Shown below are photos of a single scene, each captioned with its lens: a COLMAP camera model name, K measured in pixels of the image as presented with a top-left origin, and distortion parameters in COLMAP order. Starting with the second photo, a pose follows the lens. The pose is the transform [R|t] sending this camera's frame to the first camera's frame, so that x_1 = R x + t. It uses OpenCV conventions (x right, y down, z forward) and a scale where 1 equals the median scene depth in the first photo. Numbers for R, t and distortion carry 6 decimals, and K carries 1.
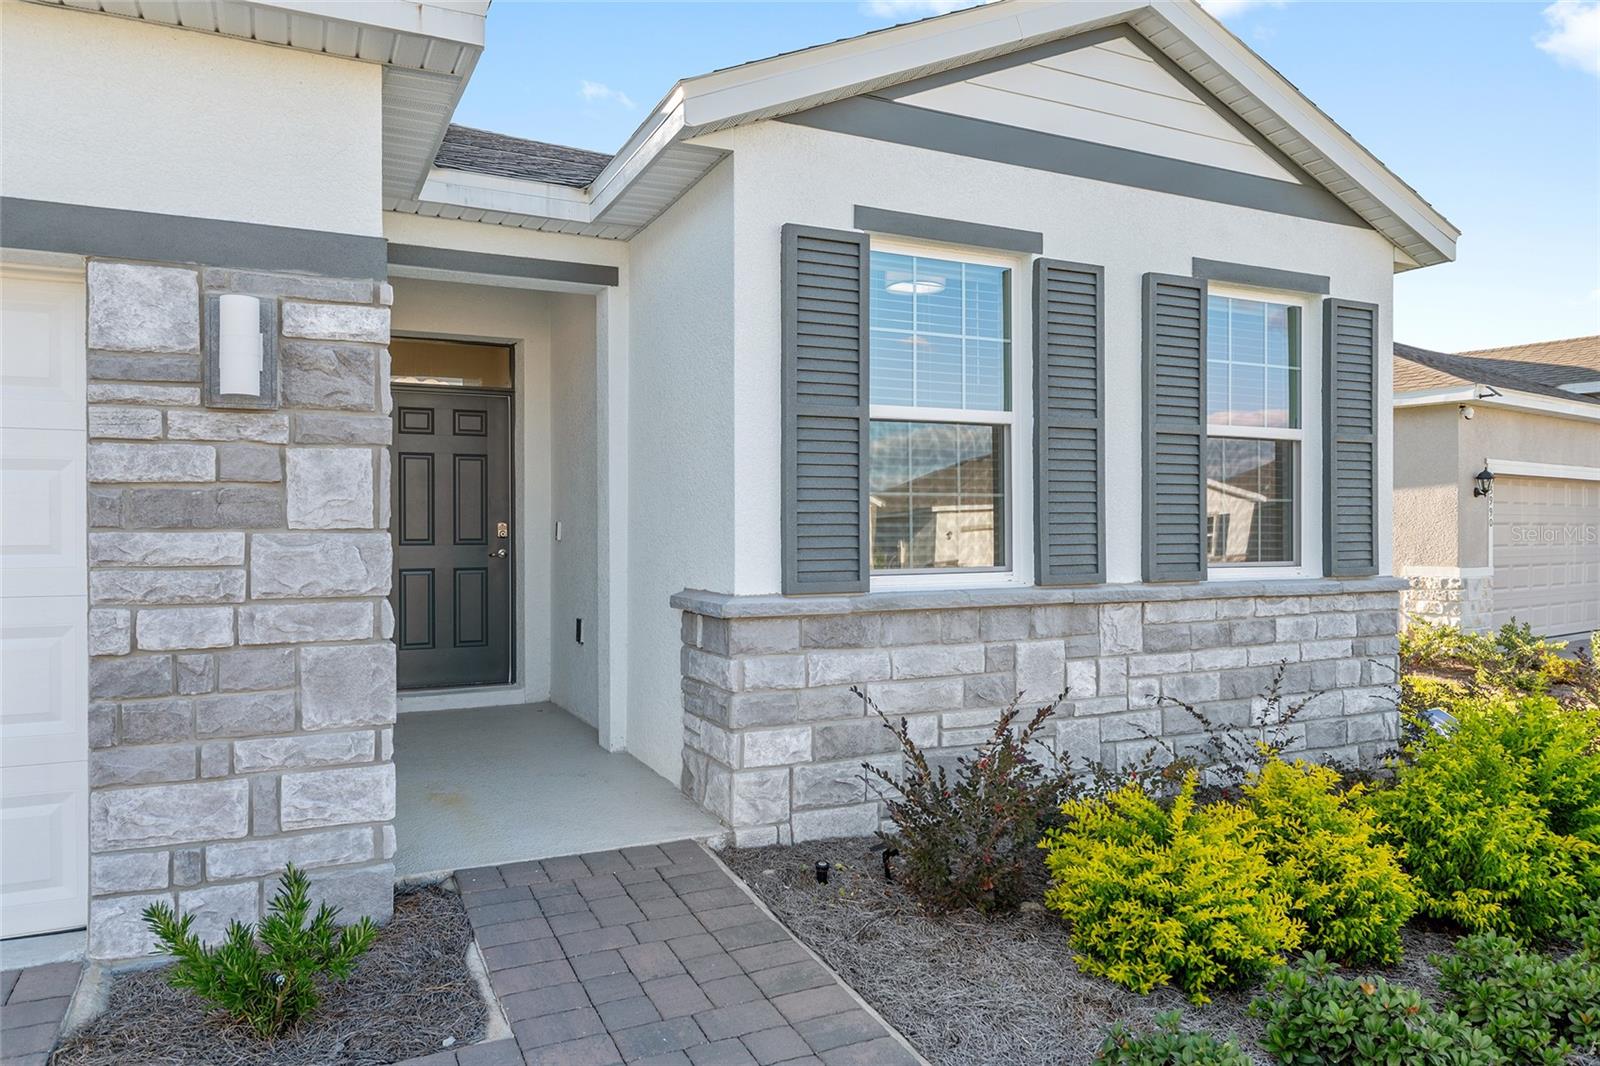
lens RADIAL K [[1059.8, 0, 800.0], [0, 1059.8, 533.0], [0, 0, 1]] dist [0.000846, -0.000303]
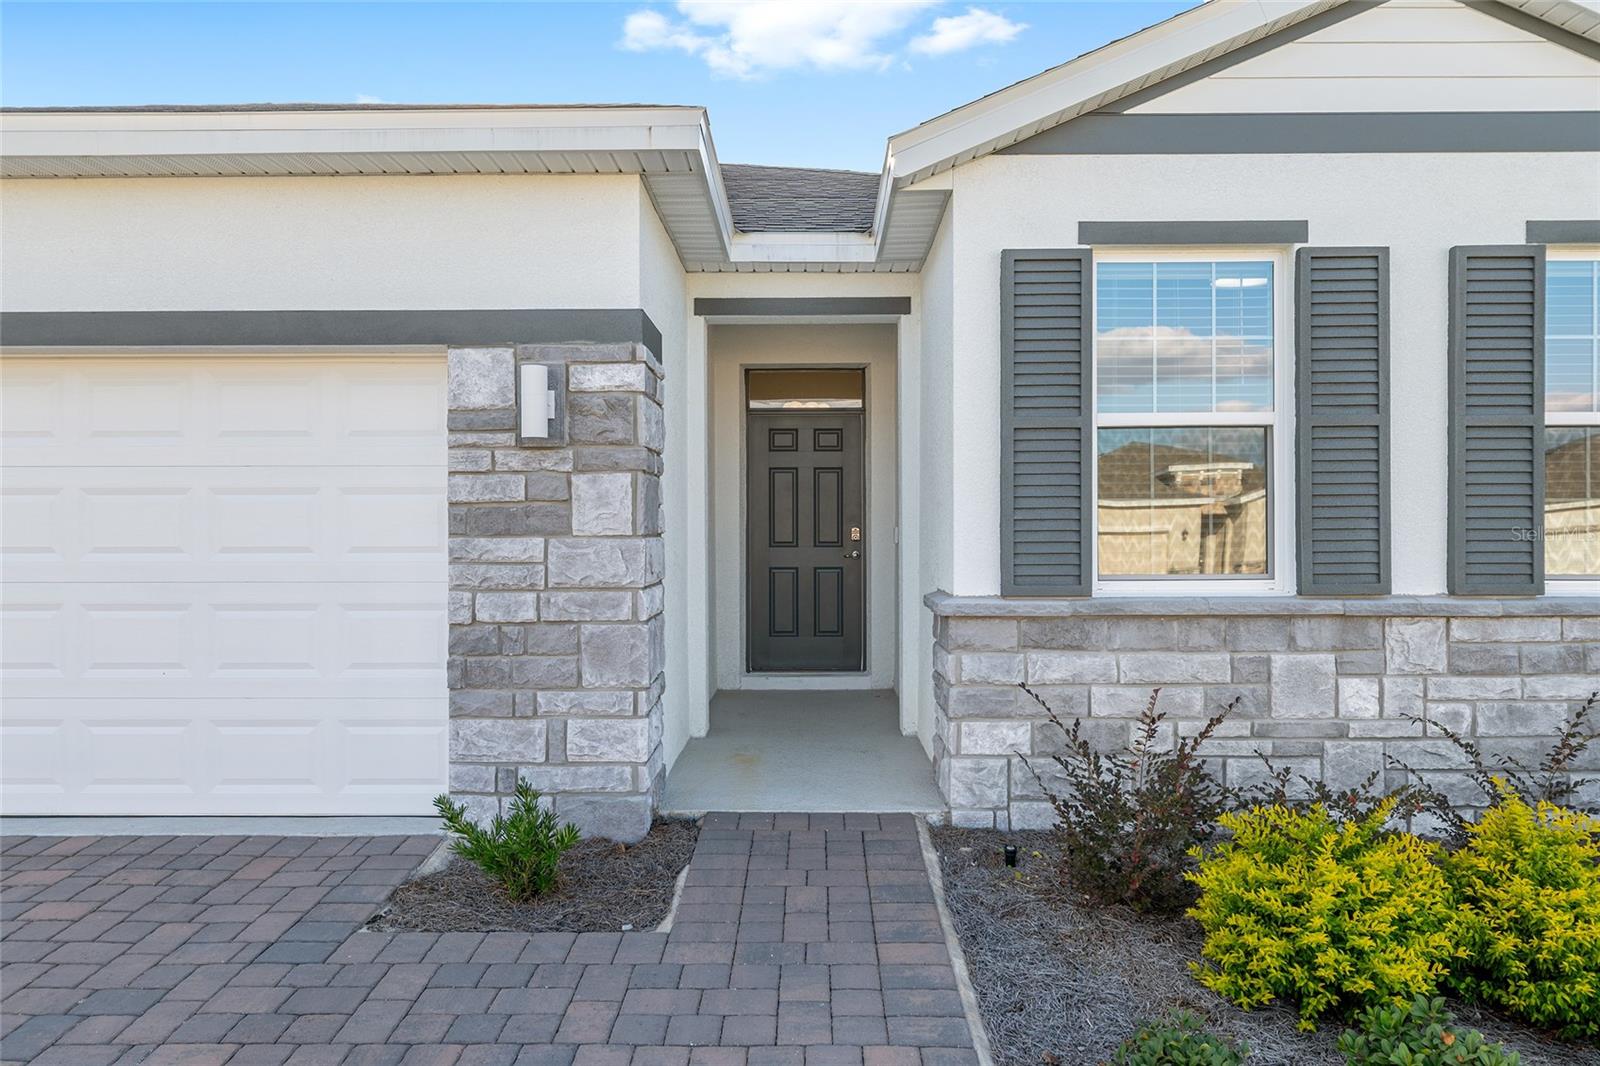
lens RADIAL K [[1059.8, 0, 800.0], [0, 1059.8, 533.0], [0, 0, 1]] dist [0.000846, -0.000303]
pose [[0.893954, 0.001161, -0.448157, 0.271219], [-0.001399, 0.999999, -0.000200, -0.005110], [0.448156, 0.000805, 0.893955, -0.046735]]
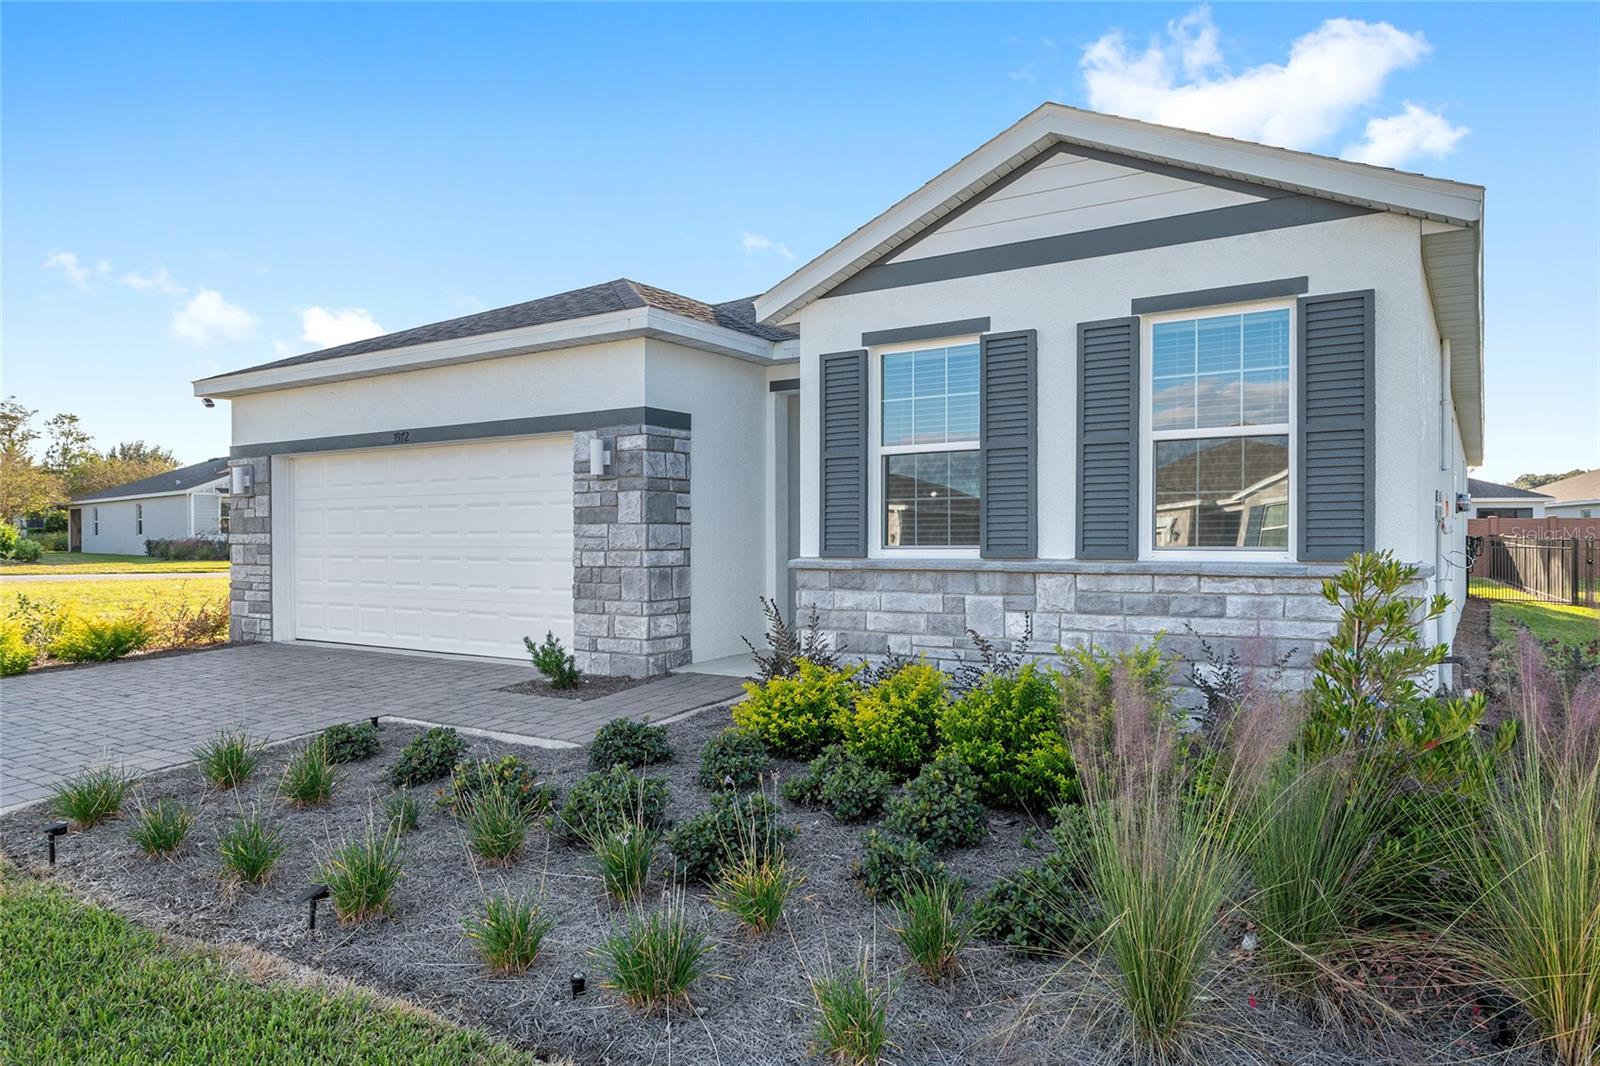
lens RADIAL K [[1042.7, 0, 800.0], [0, 1042.7, 533.0], [0, 0, 1]] dist [-0.002765, -0.000326]
pose [[0.505236, -0.004368, -0.862970, 1.459455], [-0.001744, 0.999980, -0.006082, 0.026285], [0.862979, 0.004577, 0.505219, 0.056523]]
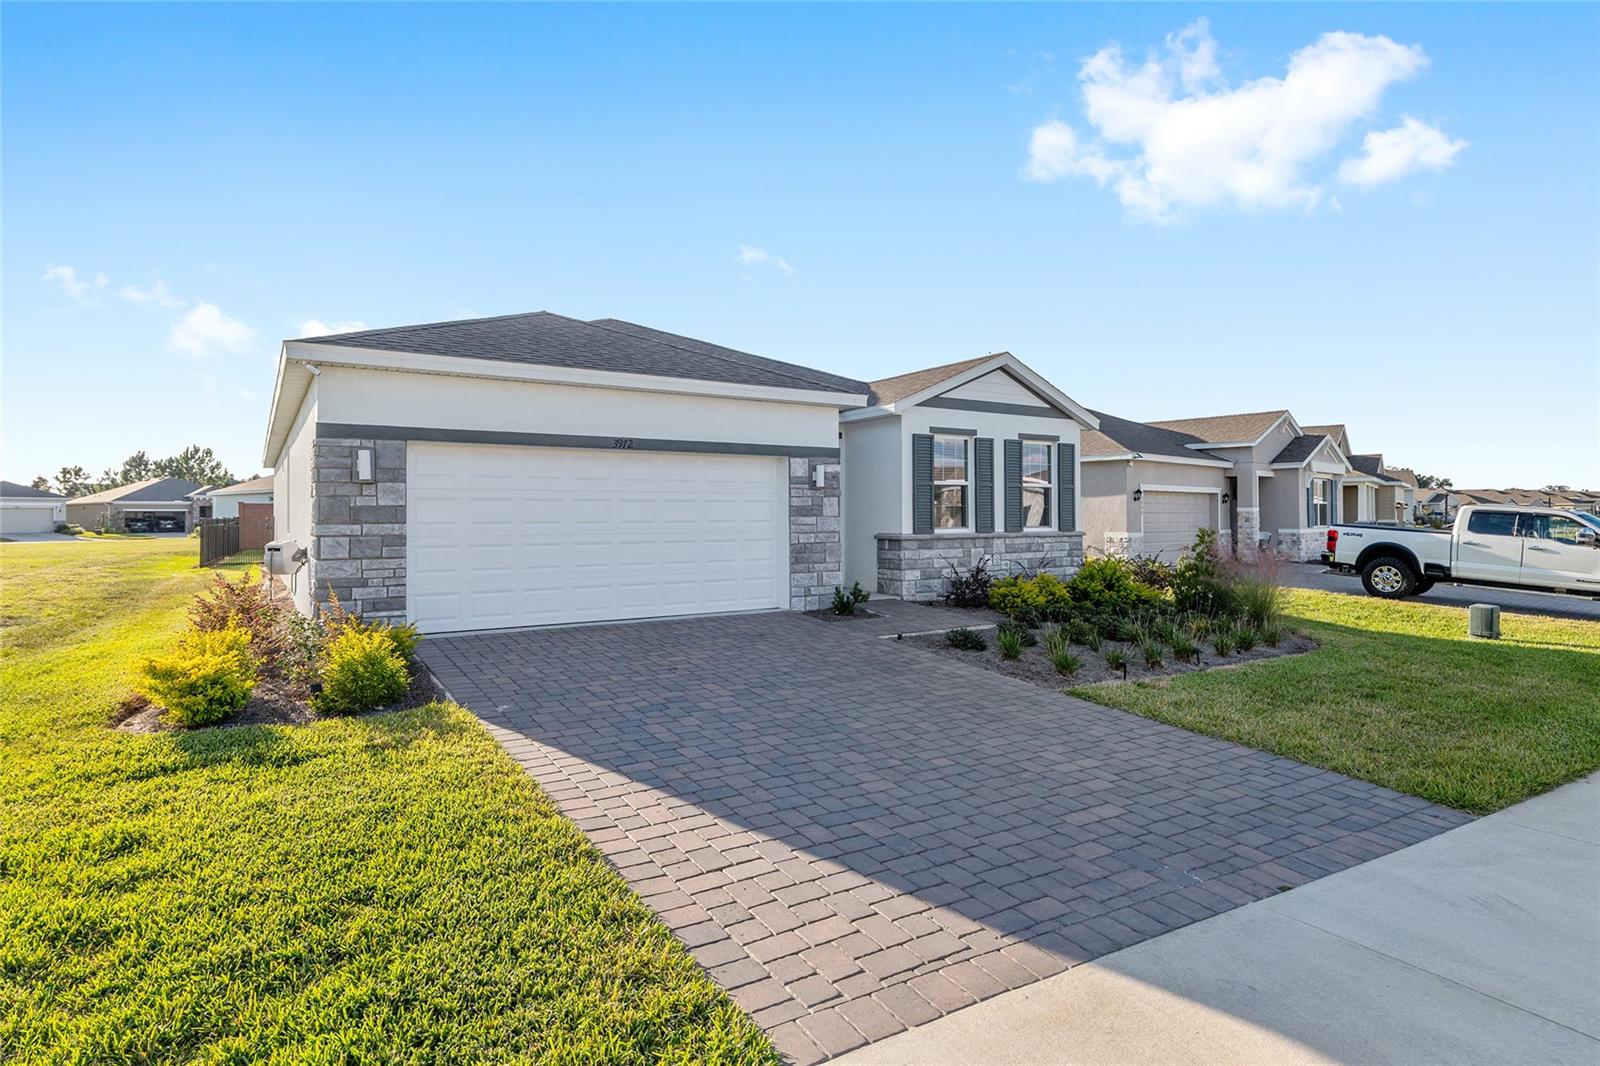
lens RADIAL K [[831.4, 0, 796.6], [0, 831.4, 509.0], [0, 0, 1]] dist [0.000121, -0.000003]
pose [[0.993669, -0.000374, 0.112350, -0.717254], [0.001663, 0.999934, -0.011385, 0.003933], [-0.112338, 0.011500, 0.993603, -1.761255]]
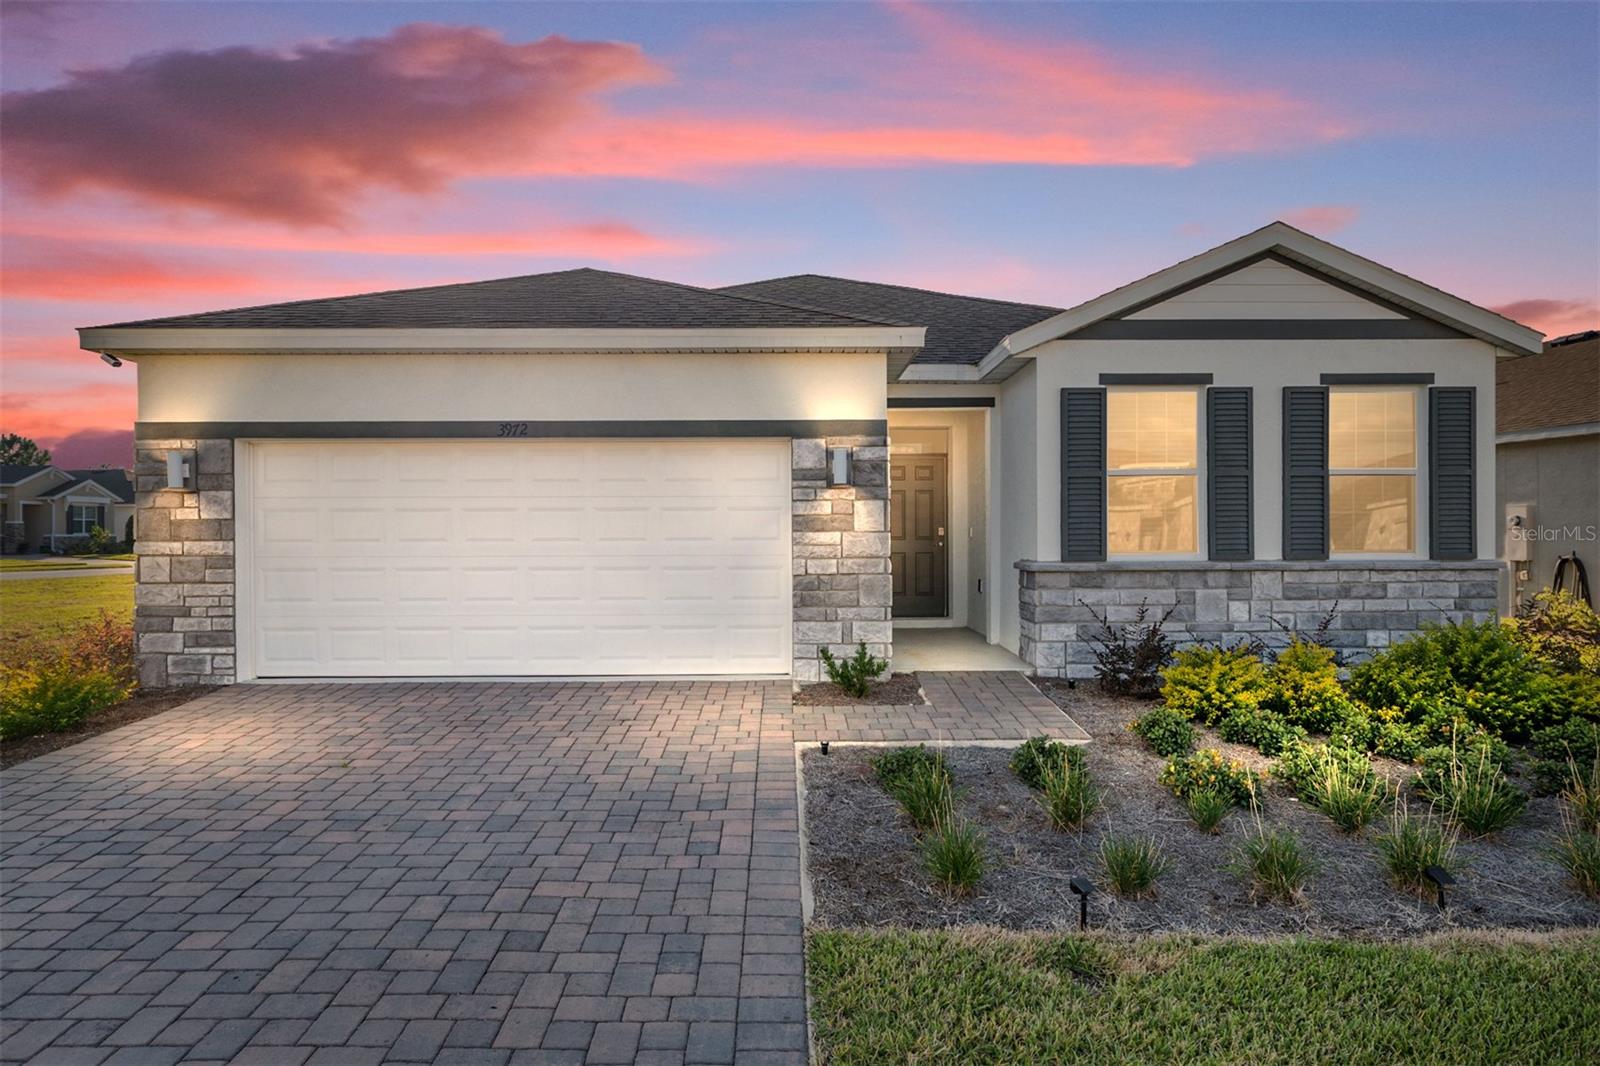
lens RADIAL K [[965.8, 0, 800.0], [0, 965.8, 533.0], [0, 0, 1]] dist [-0.001088, -0.000074]
pose [[0.904364, -0.002561, -0.426753, 0.324927], [0.001306, 0.999994, -0.003232, 0.006412], [0.426759, 0.002366, 0.904362, -0.945396]]
